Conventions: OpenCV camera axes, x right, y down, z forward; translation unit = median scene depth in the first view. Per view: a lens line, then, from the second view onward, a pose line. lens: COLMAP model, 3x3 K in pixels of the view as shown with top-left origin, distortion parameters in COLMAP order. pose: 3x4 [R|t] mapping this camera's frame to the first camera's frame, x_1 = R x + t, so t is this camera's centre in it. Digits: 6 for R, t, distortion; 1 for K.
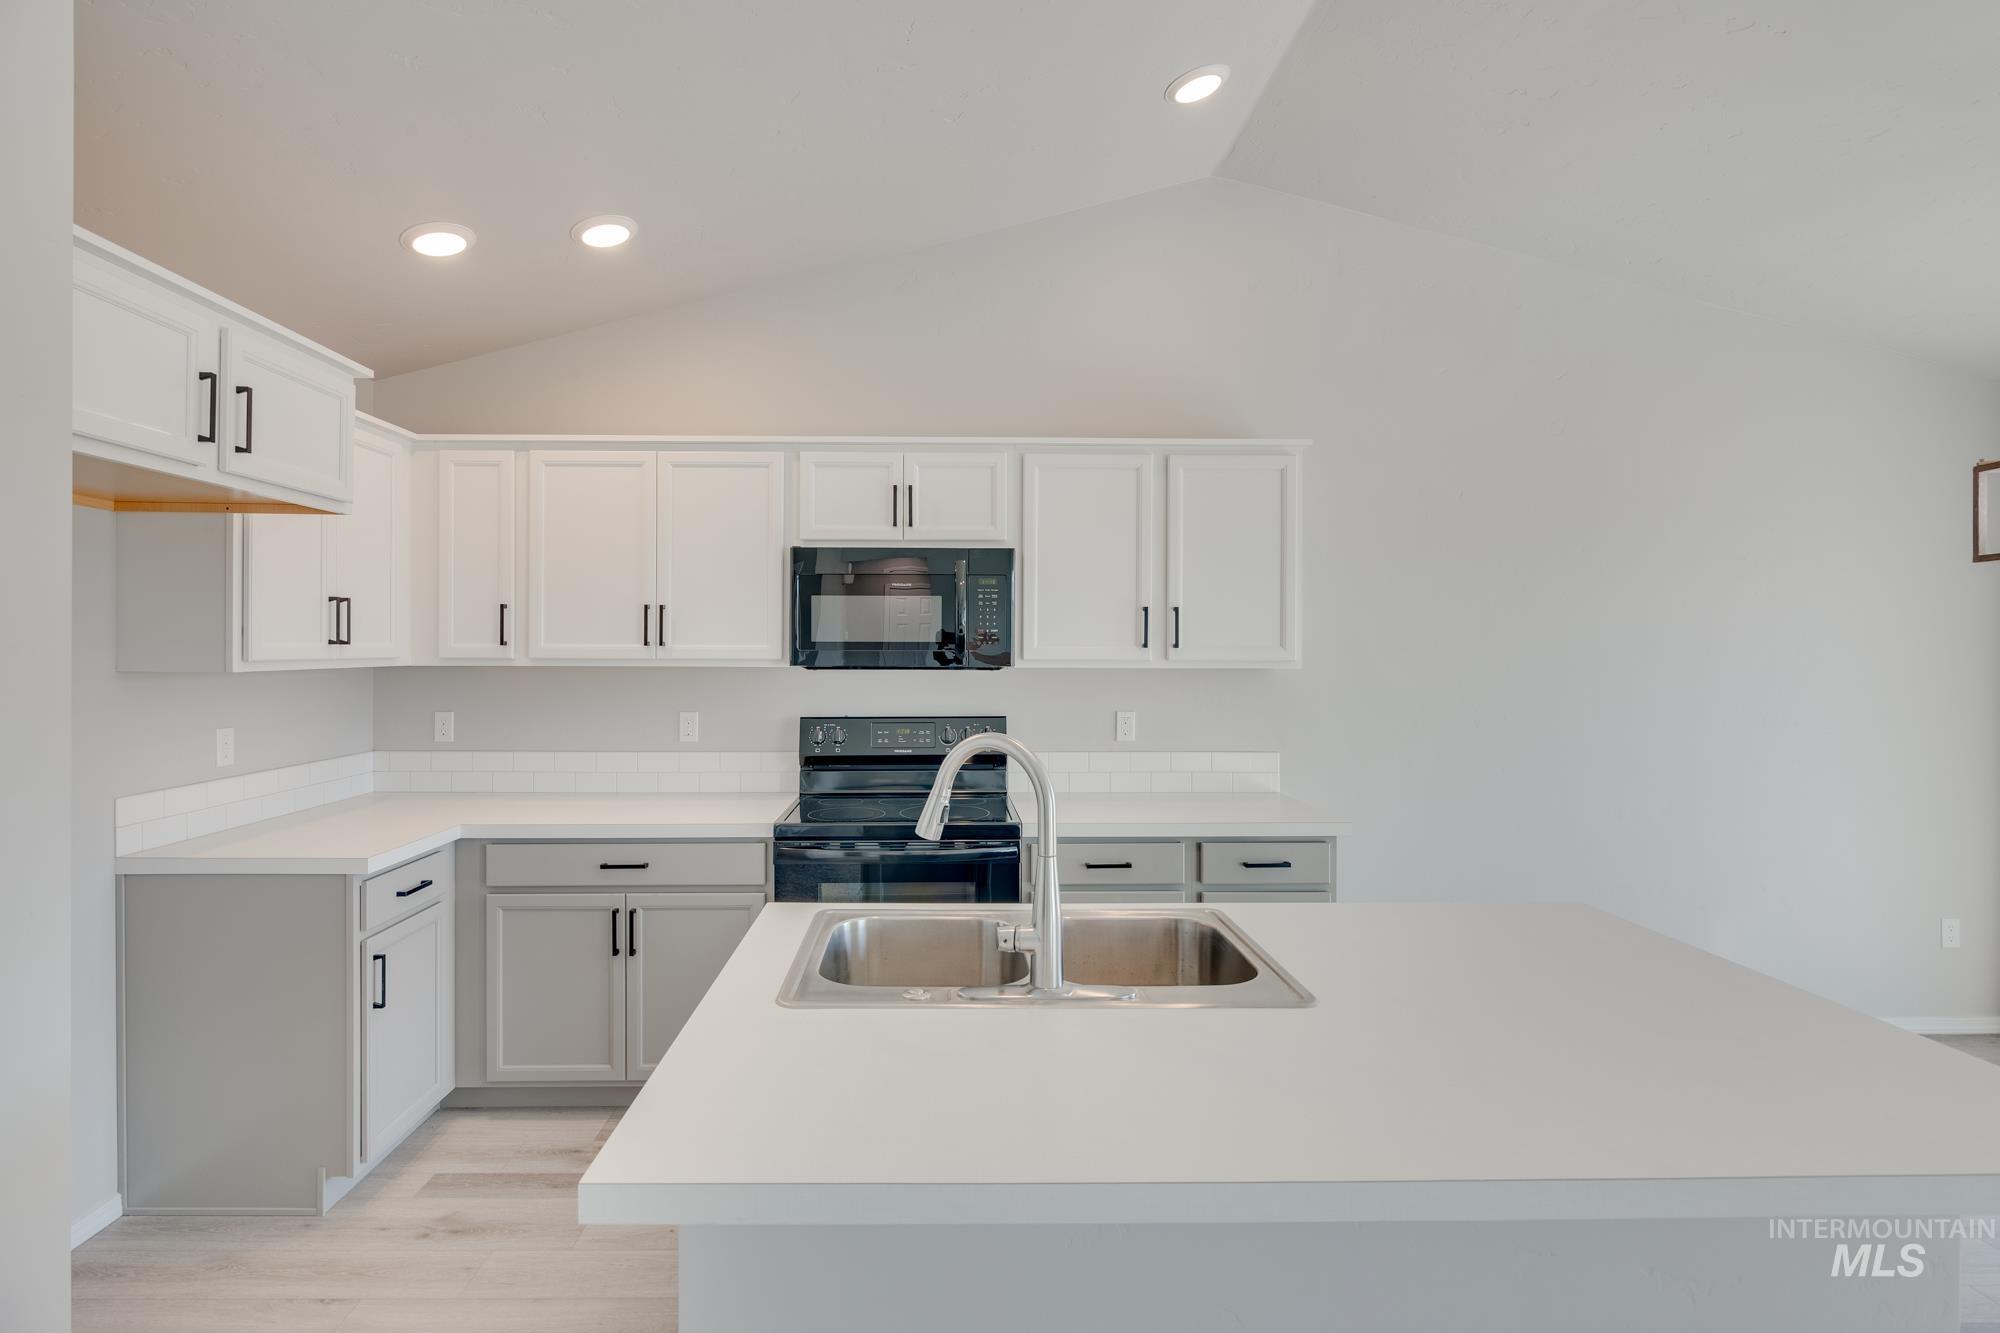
lens RADIAL K [[971.1, 0, 950.8], [0, 971.1, 652.0], [0, 0, 1]] dist [-0.004164, -0.000421]
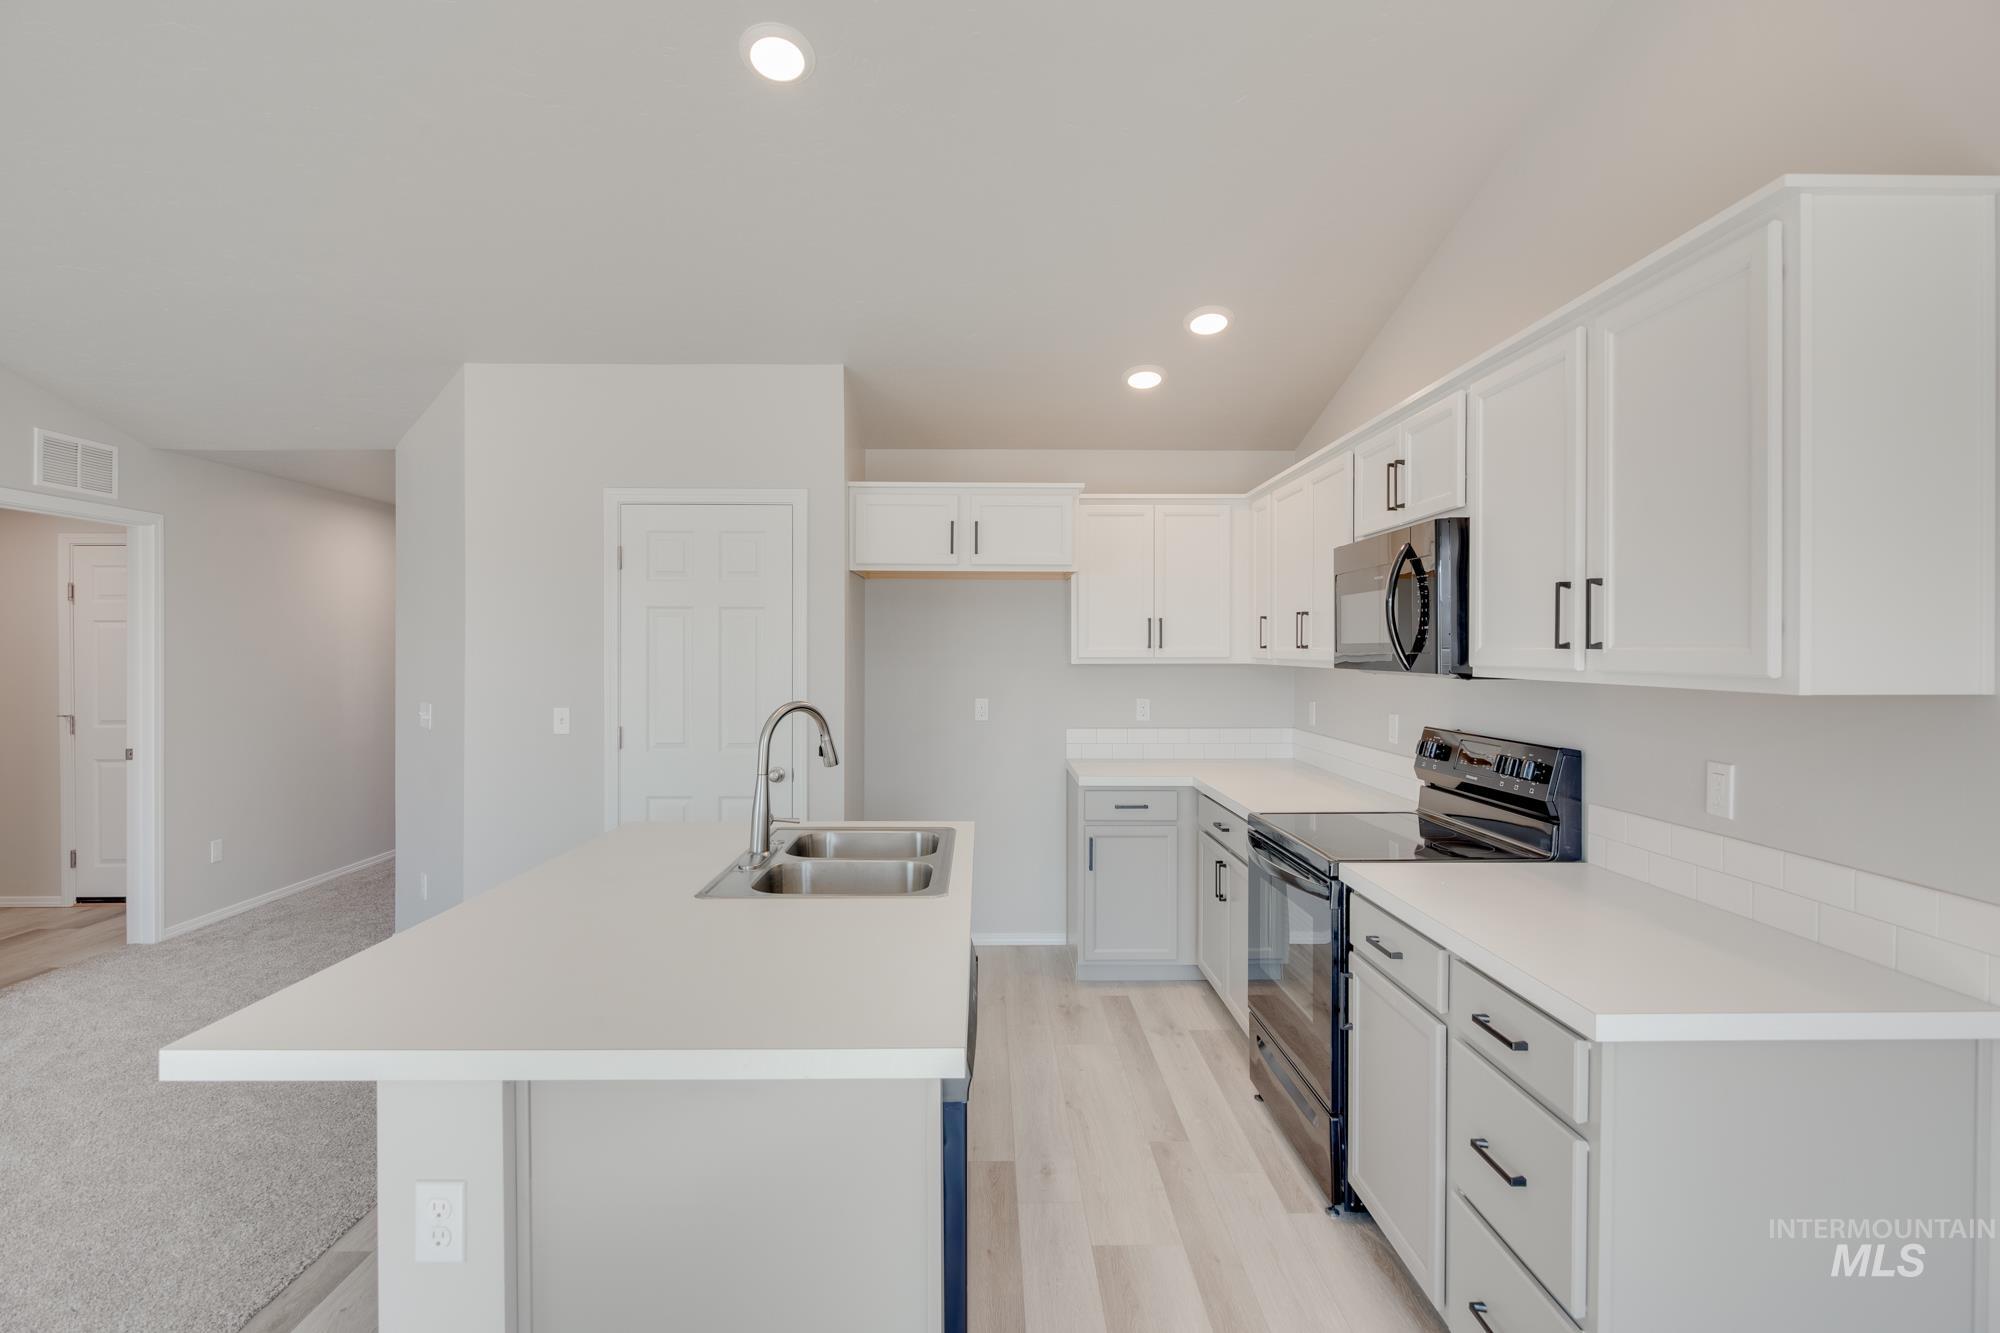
lens RADIAL K [[971.1, 0, 1007.0], [0, 971.1, 657.9], [0, 0, 1]] dist [-0.004164, -0.000421]
pose [[0.005113, 0.005495, -0.999972, 0.822325], [-0.003024, 0.999980, 0.005479, -0.000220], [0.999982, 0.002995, 0.005129, 0.664434]]
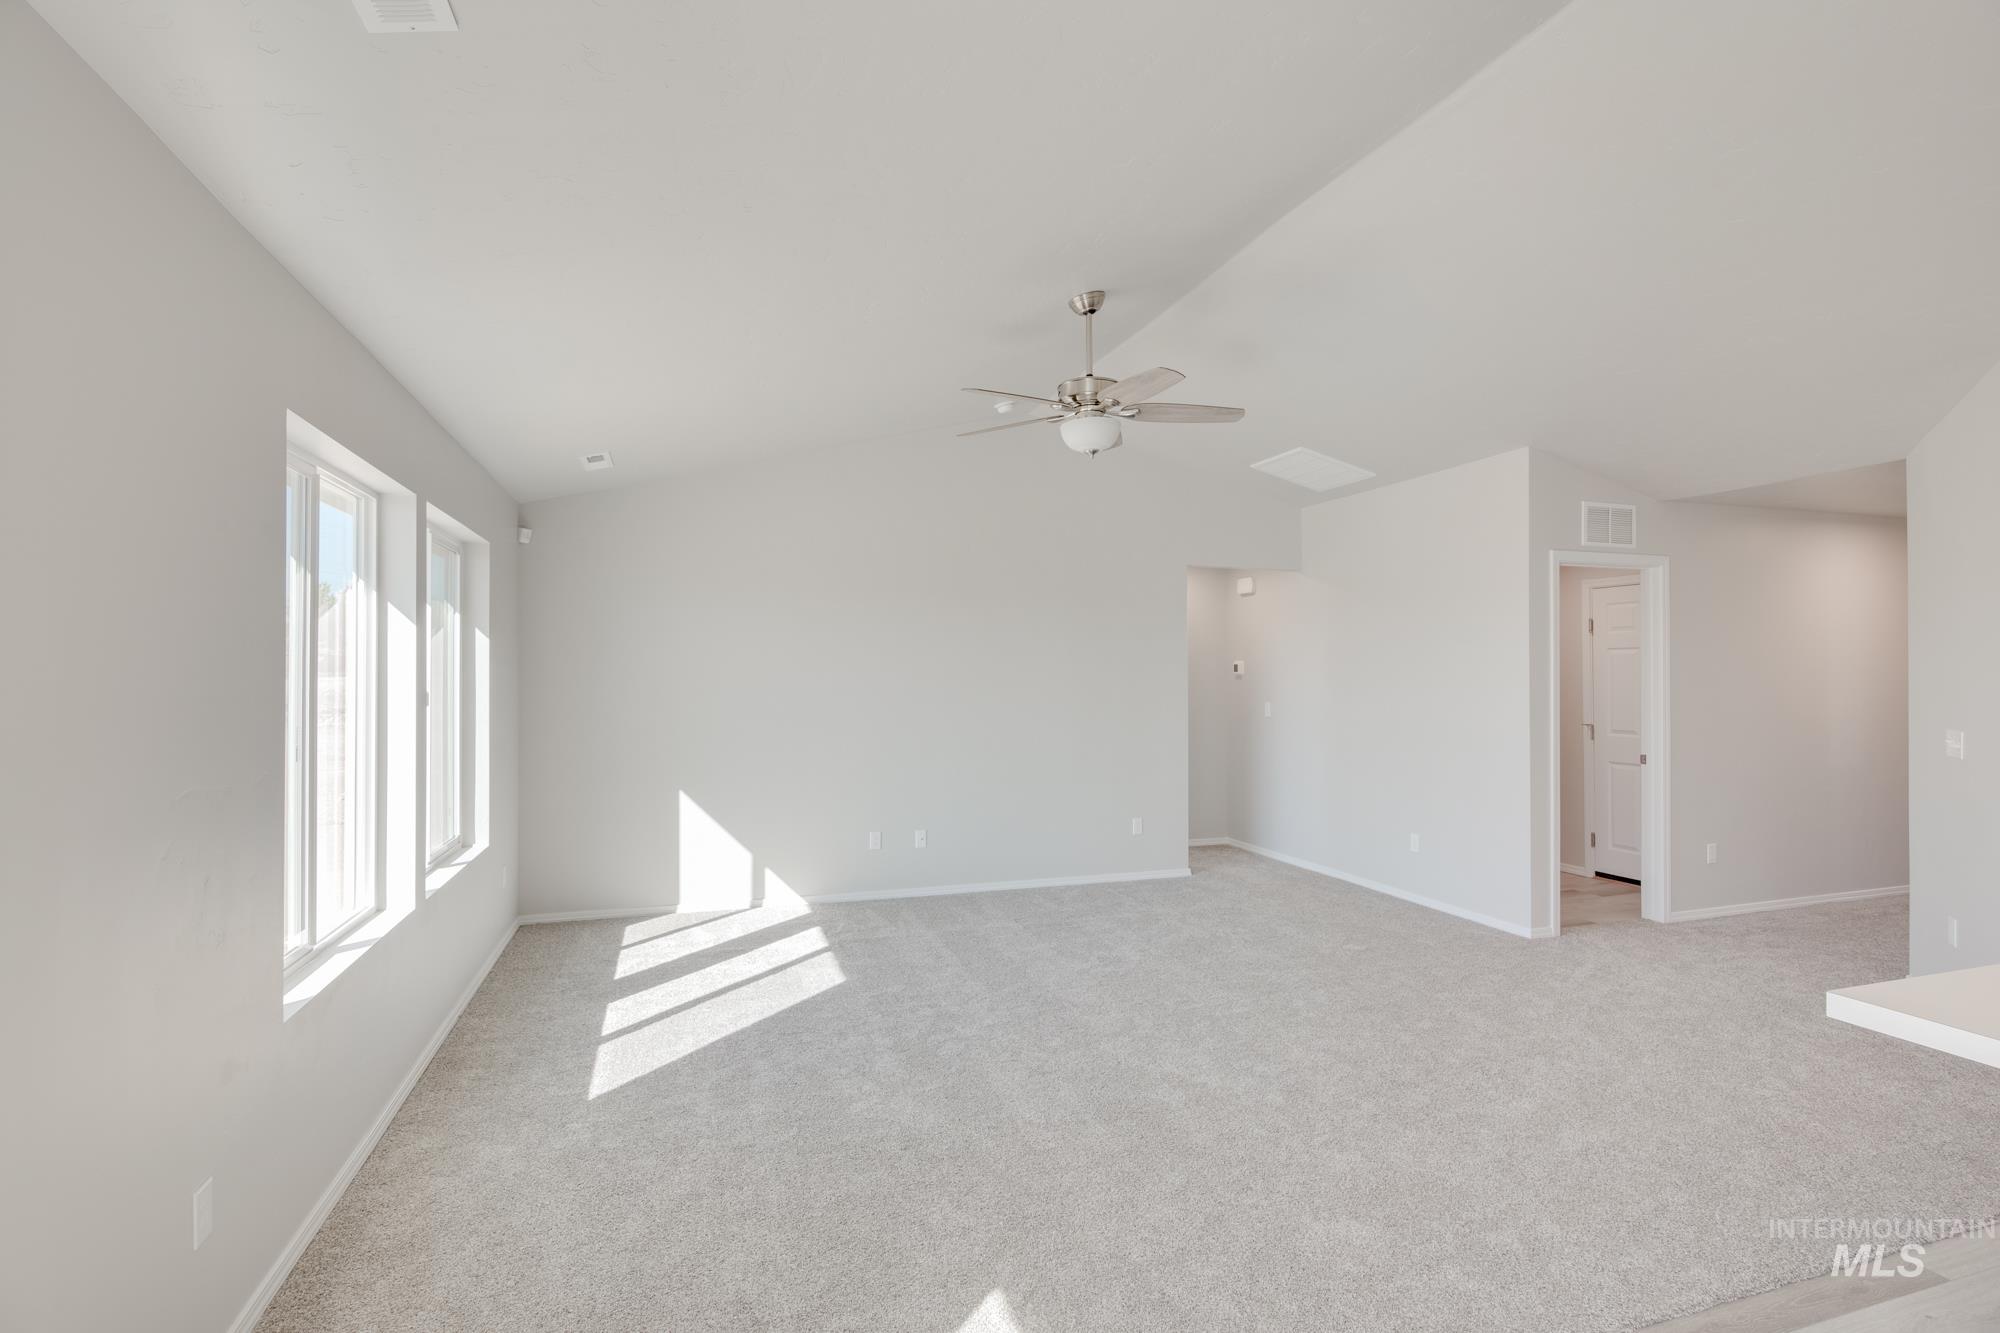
lens RADIAL K [[971.1, 0, 985.4], [0, 971.1, 661.9], [0, 0, 1]] dist [-0.004164, -0.000421]
pose [[-0.955548, -0.003366, -0.294815, 1.007782], [-0.000910, 0.999964, -0.008467, -0.002887], [0.294833, -0.007822, -0.955517, 0.672033]]
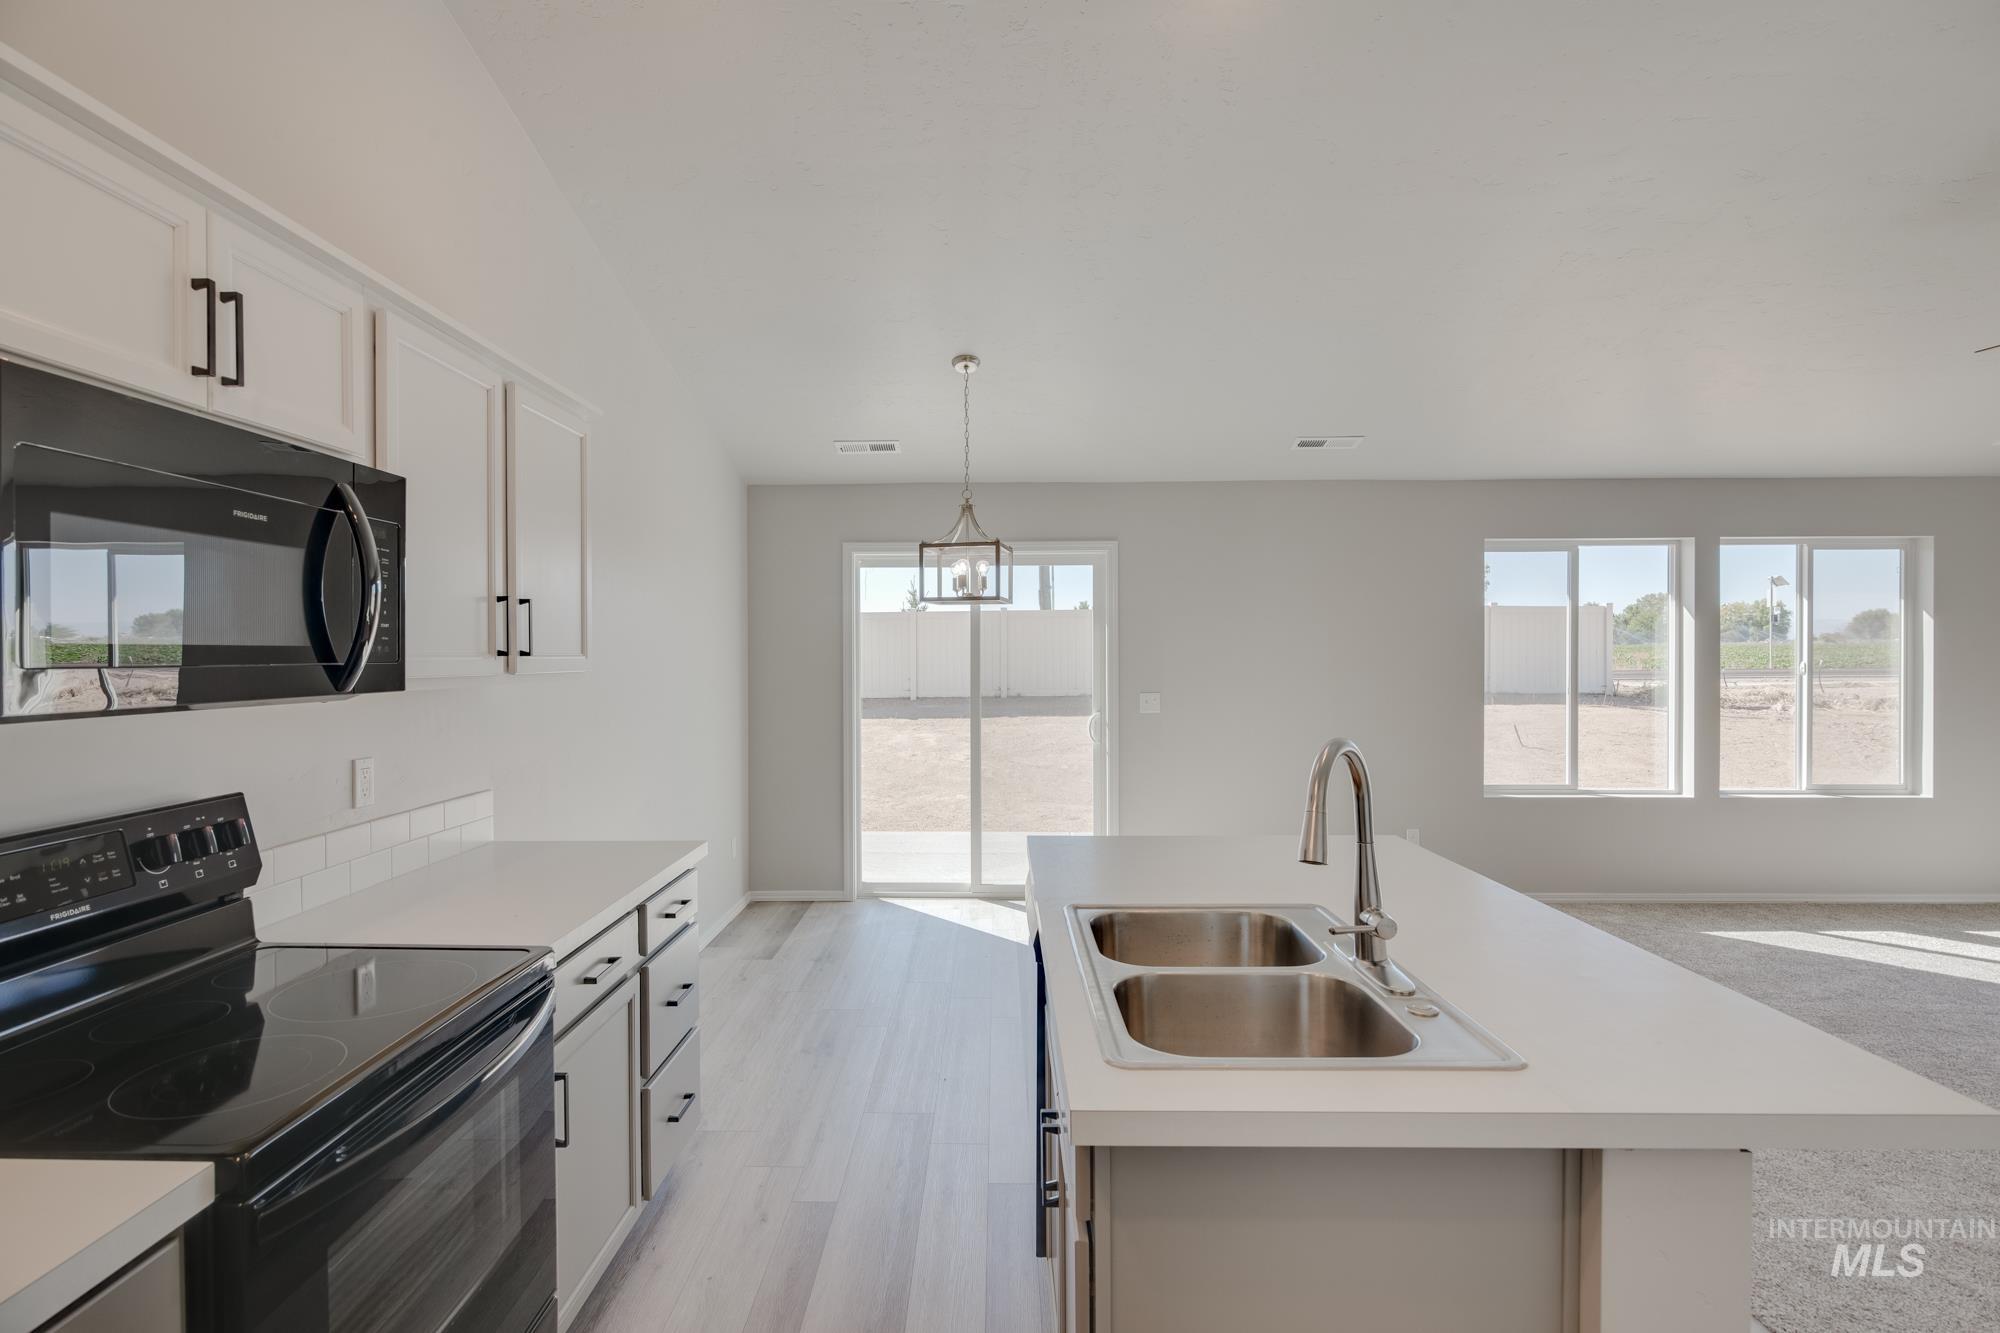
lens RADIAL K [[971.1, 0, 976.7], [0, 971.1, 661.0], [0, 0, 1]] dist [-0.004164, -0.000421]
pose [[0.034401, -0.009869, 0.999359, -0.479347], [0.006538, 0.999932, 0.009650, -0.004191], [-0.999387, 0.006202, 0.034464, 0.669091]]
